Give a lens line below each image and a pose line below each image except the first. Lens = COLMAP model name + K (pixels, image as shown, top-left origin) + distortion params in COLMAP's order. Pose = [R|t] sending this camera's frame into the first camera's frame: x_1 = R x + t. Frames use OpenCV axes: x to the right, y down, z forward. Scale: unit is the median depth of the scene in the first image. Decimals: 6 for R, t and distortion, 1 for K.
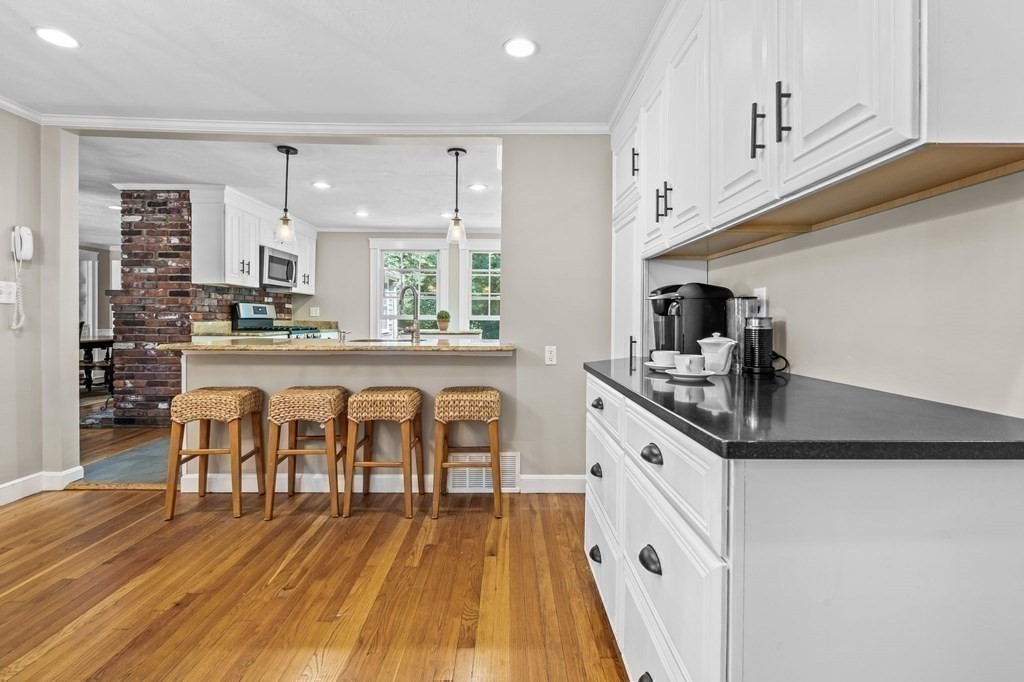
lens RADIAL K [[472.9, 0, 509.6], [0, 472.9, 326.4], [0, 0, 1]] dist [-0.000535, -0.000088]
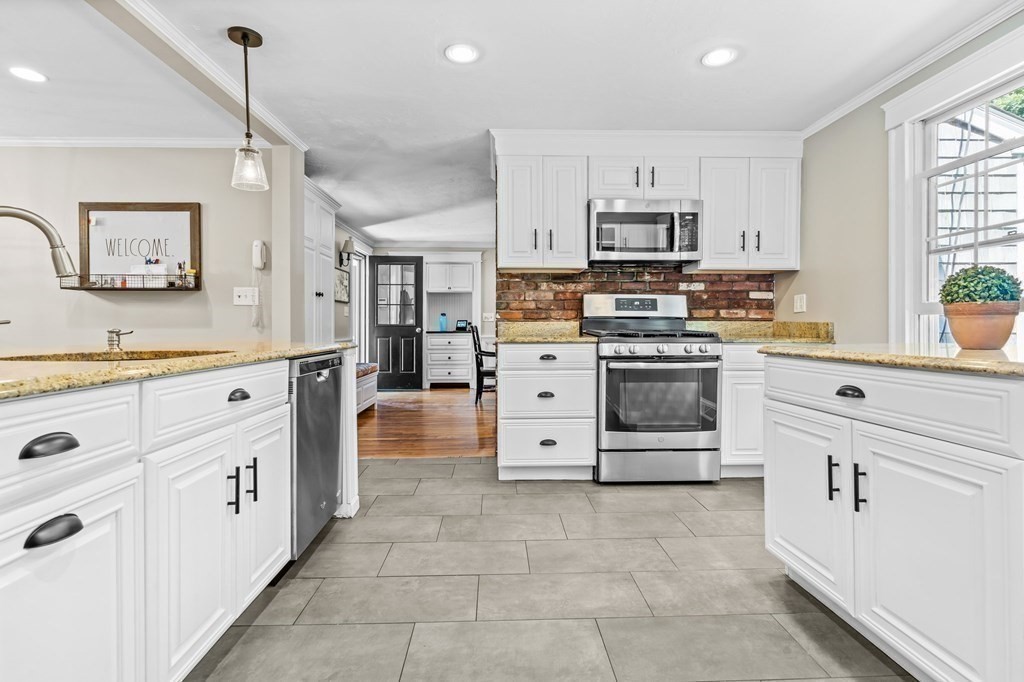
lens RADIAL K [[472.9, 0, 509.6], [0, 472.9, 326.4], [0, 0, 1]] dist [-0.000535, -0.000088]
pose [[0.030498, -0.001254, -0.999534, 0.098872], [-0.016451, 0.999863, -0.001756, -0.001295], [0.999399, 0.016497, 0.030474, 0.901522]]
